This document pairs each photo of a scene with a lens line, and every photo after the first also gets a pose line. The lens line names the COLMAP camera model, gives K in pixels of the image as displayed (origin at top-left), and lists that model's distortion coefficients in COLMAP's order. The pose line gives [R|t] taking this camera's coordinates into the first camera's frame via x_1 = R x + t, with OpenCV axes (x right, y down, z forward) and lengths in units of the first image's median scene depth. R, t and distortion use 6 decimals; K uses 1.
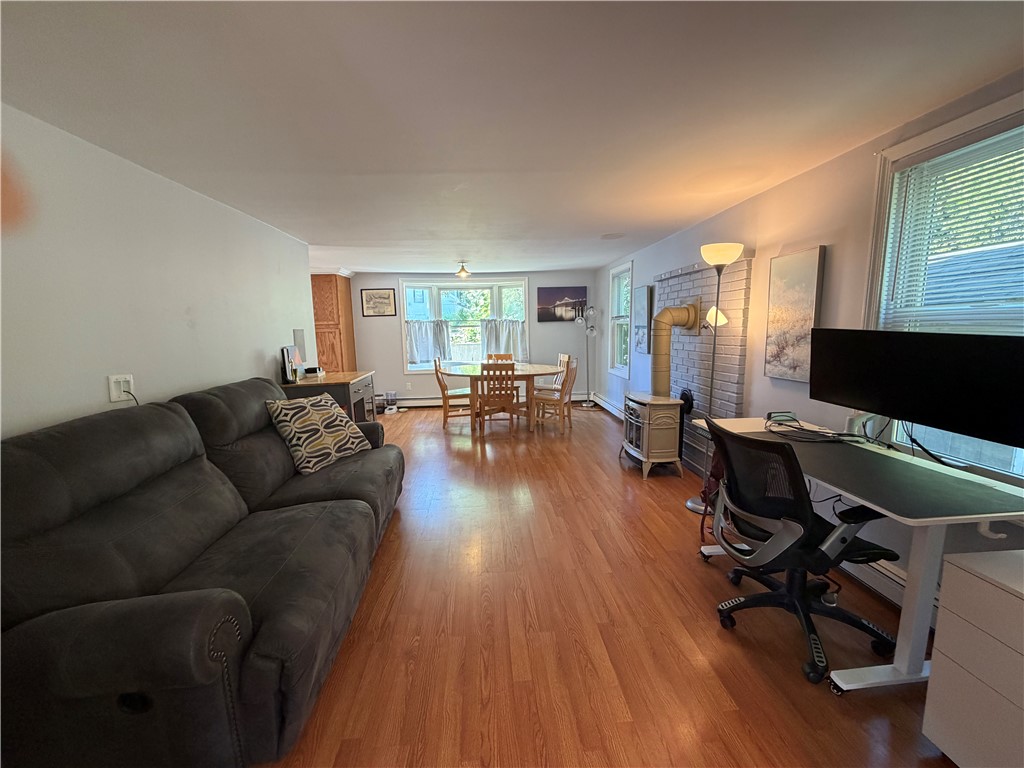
lens RADIAL K [[409.2, 0, 512.0], [0, 409.2, 384.0], [0, 0, 1]] dist [0.001319, 0.000034]
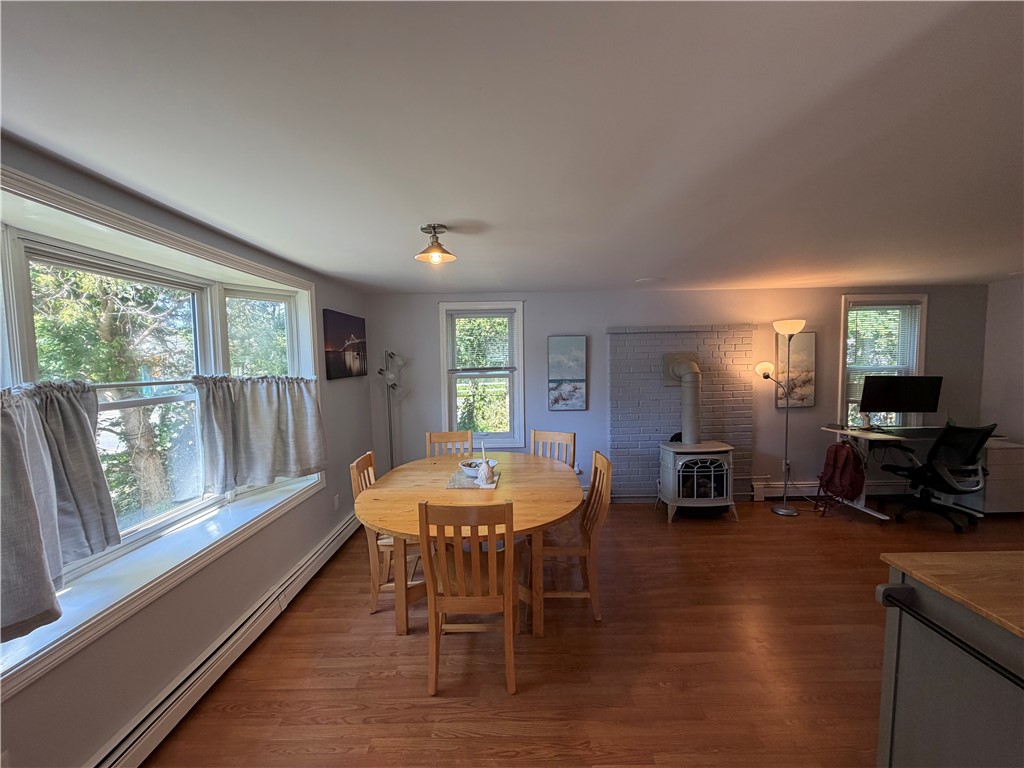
lens RADIAL K [[409.2, 0, 512.0], [0, 409.2, 384.0], [0, 0, 1]] dist [0.001319, 0.000034]
pose [[0.069735, -0.044528, 0.996571, -0.571116], [0.159586, 0.986635, 0.032917, -0.185918], [-0.984718, 0.156744, 0.075909, 1.085827]]
